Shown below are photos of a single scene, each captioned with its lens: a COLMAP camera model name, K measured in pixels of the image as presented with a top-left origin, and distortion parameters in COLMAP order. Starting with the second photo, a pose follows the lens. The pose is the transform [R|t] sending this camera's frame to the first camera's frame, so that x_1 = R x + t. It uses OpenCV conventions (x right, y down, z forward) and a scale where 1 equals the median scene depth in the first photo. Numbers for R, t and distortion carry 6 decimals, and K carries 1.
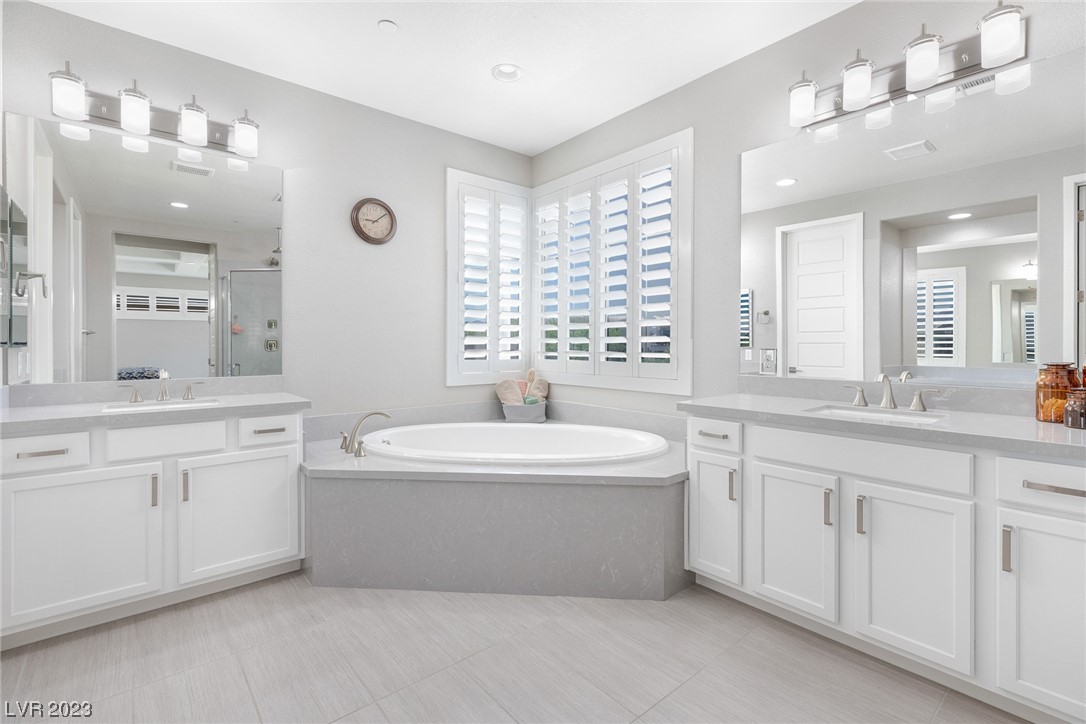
lens RADIAL K [[497.1, 0, 535.4], [0, 497.1, 345.5], [0, 0, 1]] dist [-0.006053, 0.001215]
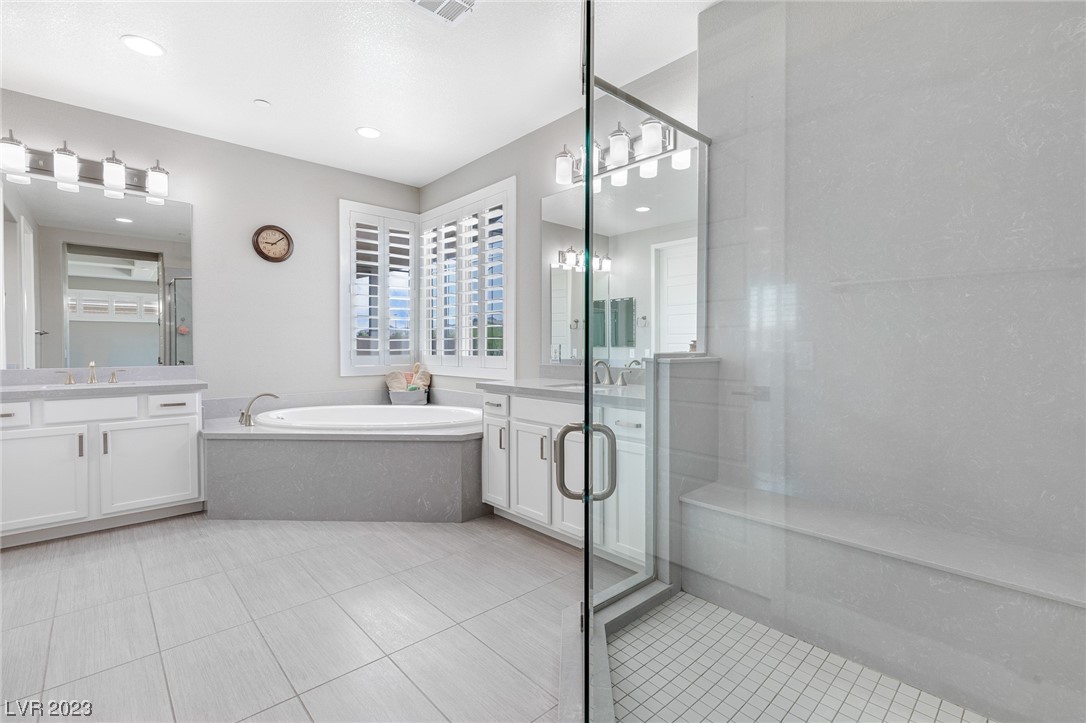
lens RADIAL K [[497.1, 0, 544.2], [0, 497.1, 355.6], [0, 0, 1]] dist [-0.006053, 0.001215]
pose [[0.998797, -0.000551, 0.049038, 0.391534], [-0.000103, 0.999911, 0.013340, 0.020229], [-0.049041, -0.013329, 0.998708, -0.378870]]
